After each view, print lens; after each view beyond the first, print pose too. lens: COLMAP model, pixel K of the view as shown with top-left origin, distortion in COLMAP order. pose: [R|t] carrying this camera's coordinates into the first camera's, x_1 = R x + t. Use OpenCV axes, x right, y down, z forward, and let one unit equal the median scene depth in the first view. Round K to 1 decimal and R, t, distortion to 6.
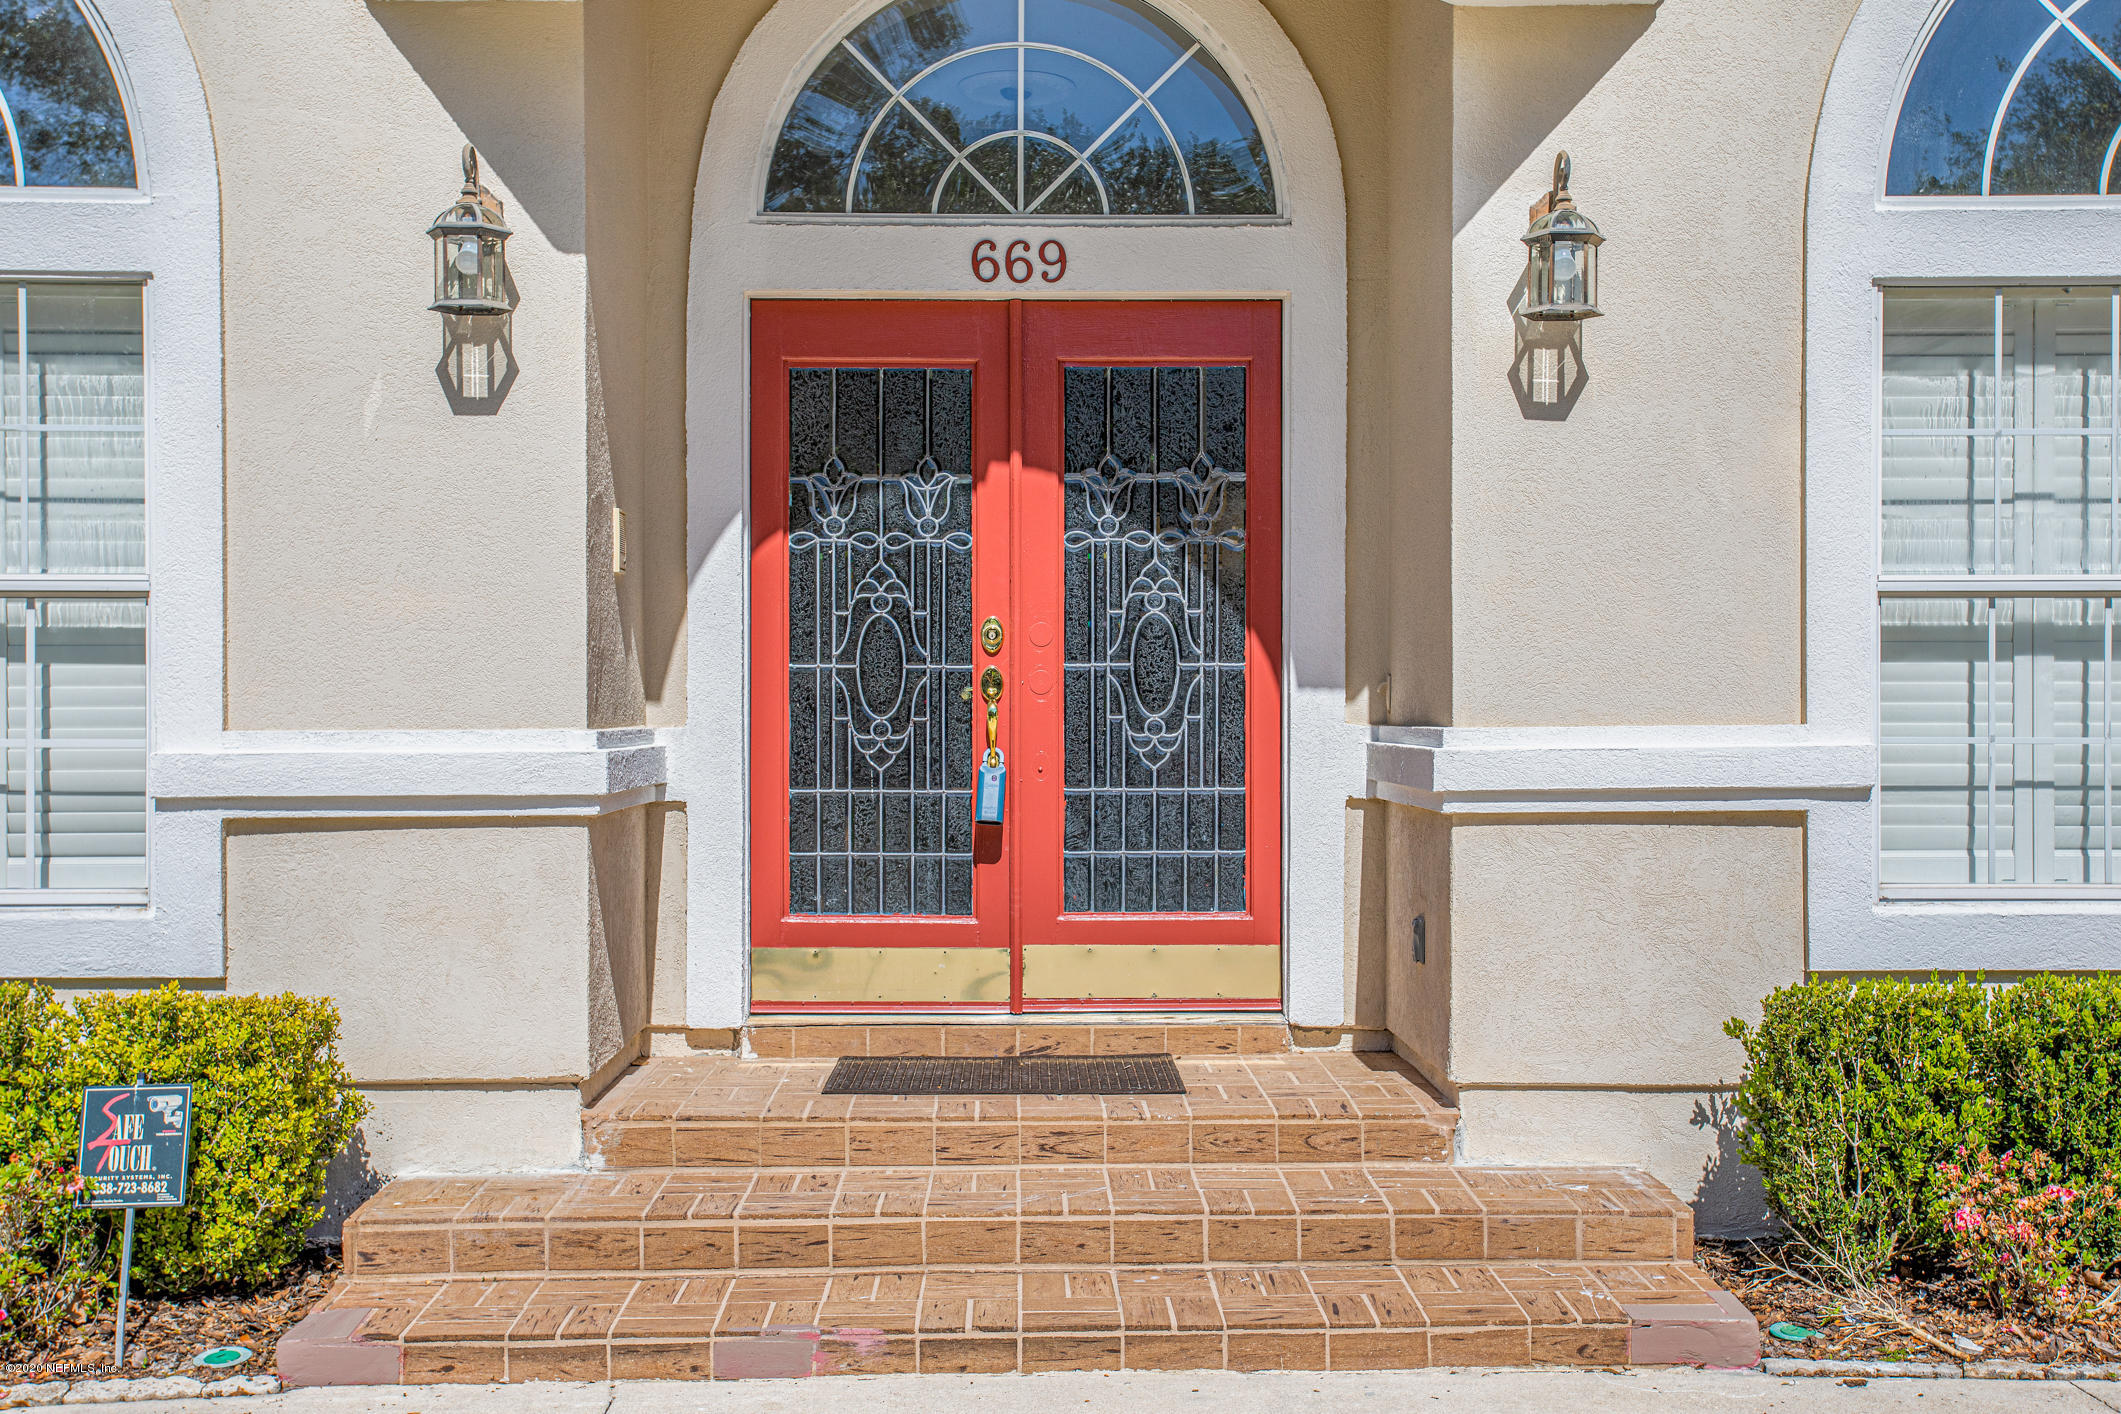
lens RADIAL K [[2404.6, 0, 1047.8], [0, 2404.6, 703.7], [0, 0, 1]] dist [0.067609, 0.000000]
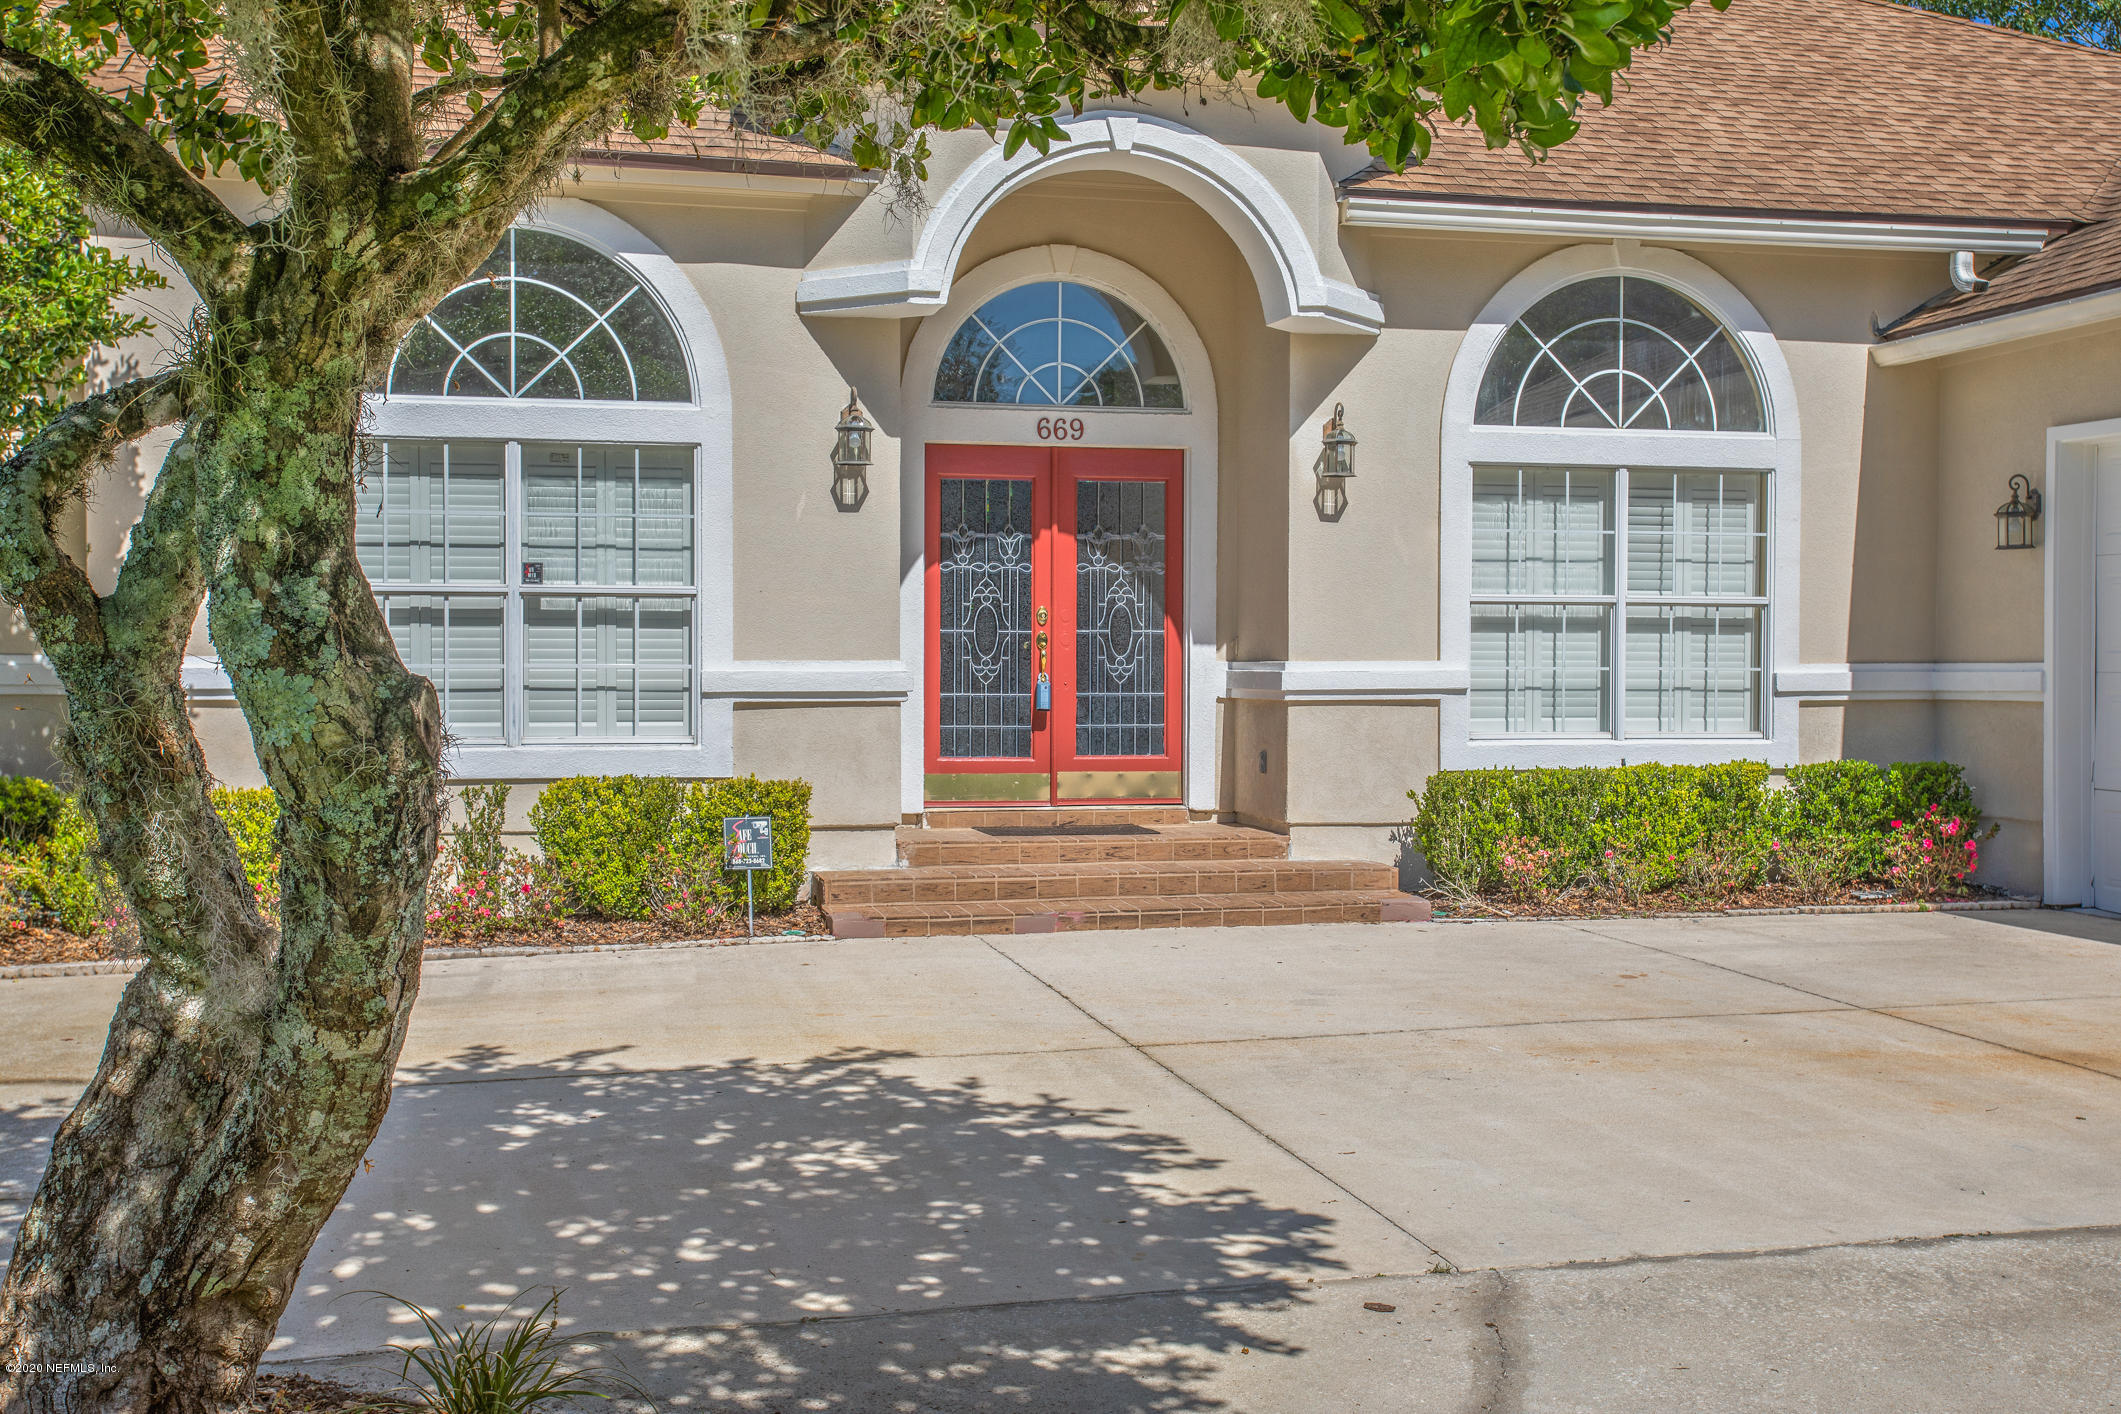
lens RADIAL K [[2404.6, 0, 1072.7], [0, 2404.6, 708.6], [0, 0, 1]] dist [0.067609, 0.000000]
pose [[0.977014, -0.000139, 0.213173, -0.486042], [-0.004282, 0.999785, 0.020279, 0.008838], [-0.213130, -0.020726, 0.976804, -1.087566]]
